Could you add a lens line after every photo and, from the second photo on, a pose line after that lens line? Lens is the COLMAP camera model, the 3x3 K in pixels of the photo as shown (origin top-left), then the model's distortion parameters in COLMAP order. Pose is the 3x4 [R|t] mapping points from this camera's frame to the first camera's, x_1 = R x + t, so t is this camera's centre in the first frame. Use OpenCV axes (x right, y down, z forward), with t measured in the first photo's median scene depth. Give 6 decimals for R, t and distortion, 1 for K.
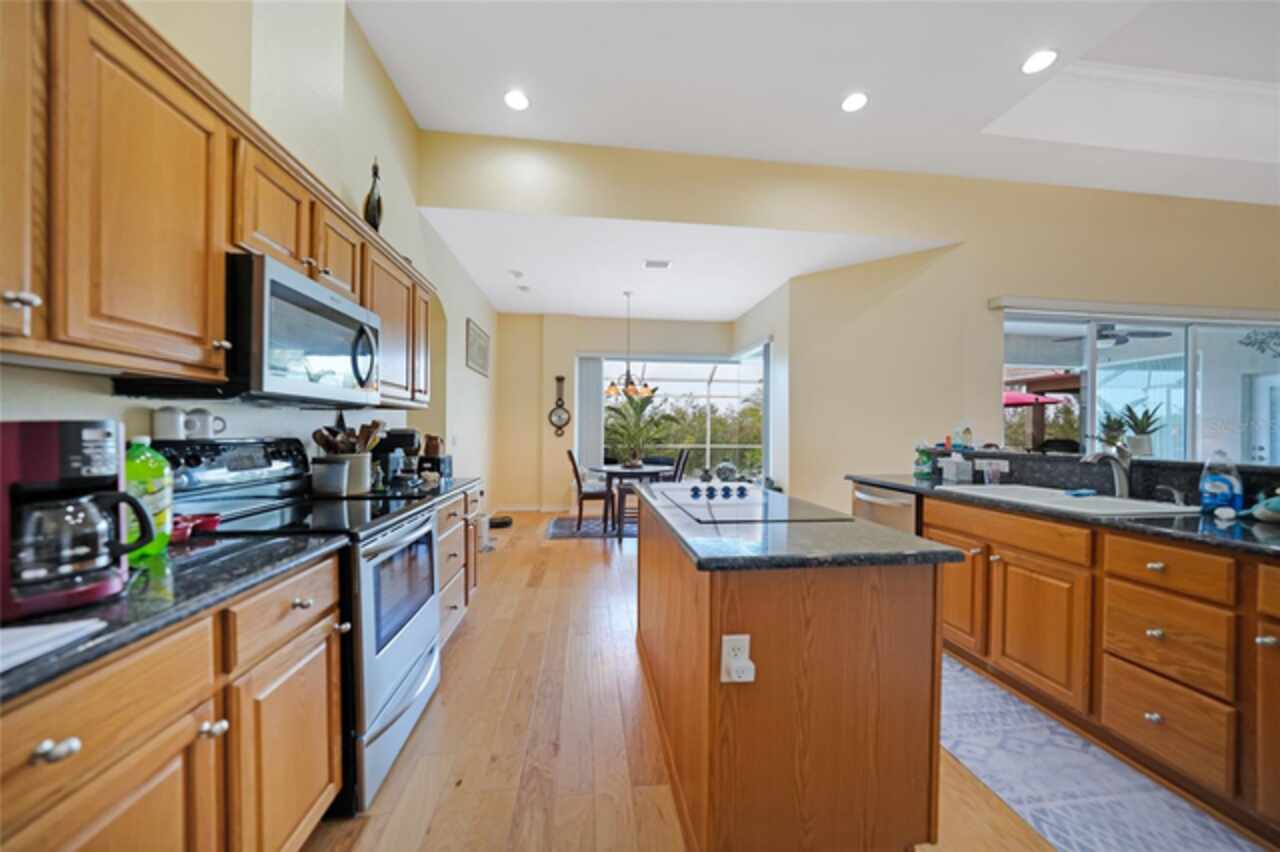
lens RADIAL K [[441.6, 0, 634.3], [0, 441.6, 432.2], [0, 0, 1]] dist [-0.002253, -0.000169]
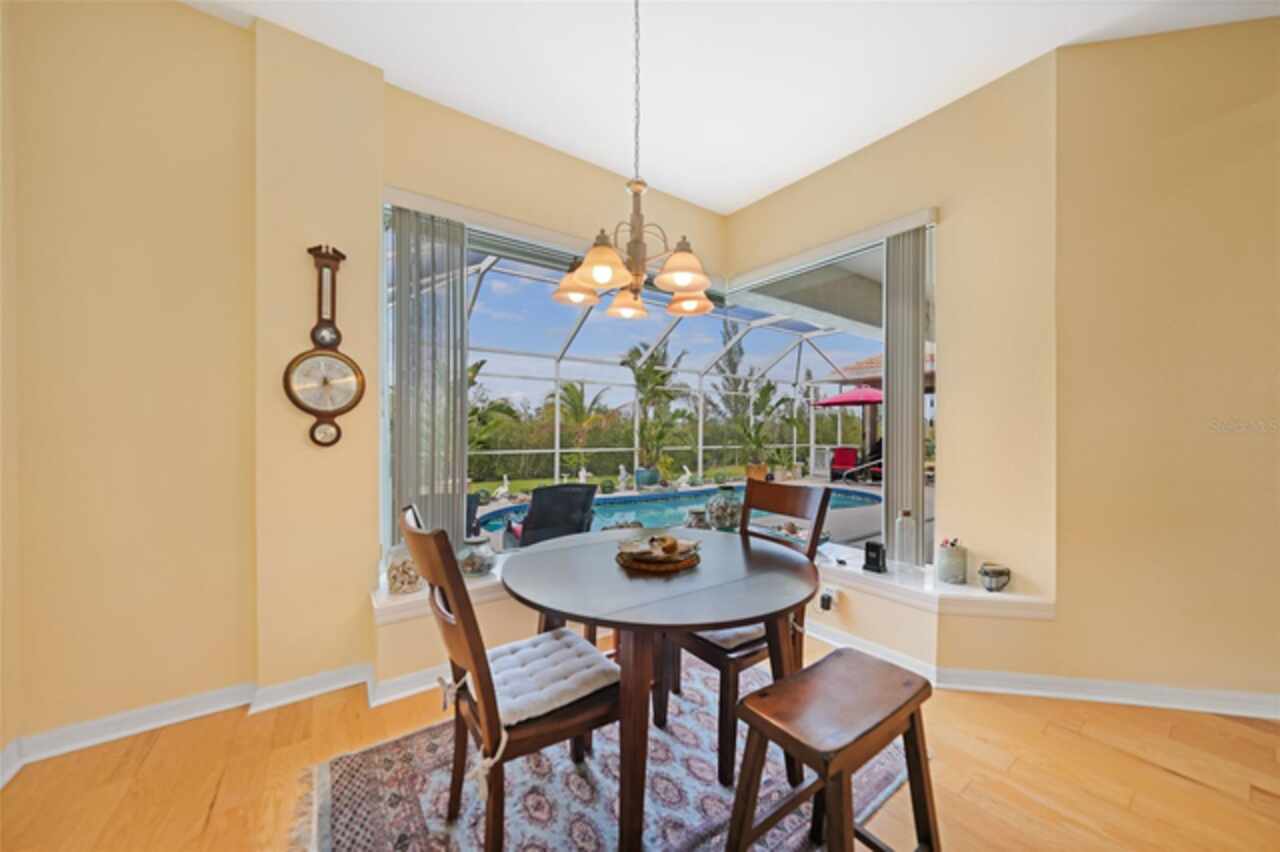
lens RADIAL K [[441.6, 0, 634.3], [0, 441.6, 432.2], [0, 0, 1]] dist [-0.002253, -0.000169]
pose [[0.868779, -0.000070, 0.495200, -0.134068], [-0.001399, 0.999996, 0.002595, -0.001148], [-0.495198, -0.002947, 0.868775, 0.630066]]
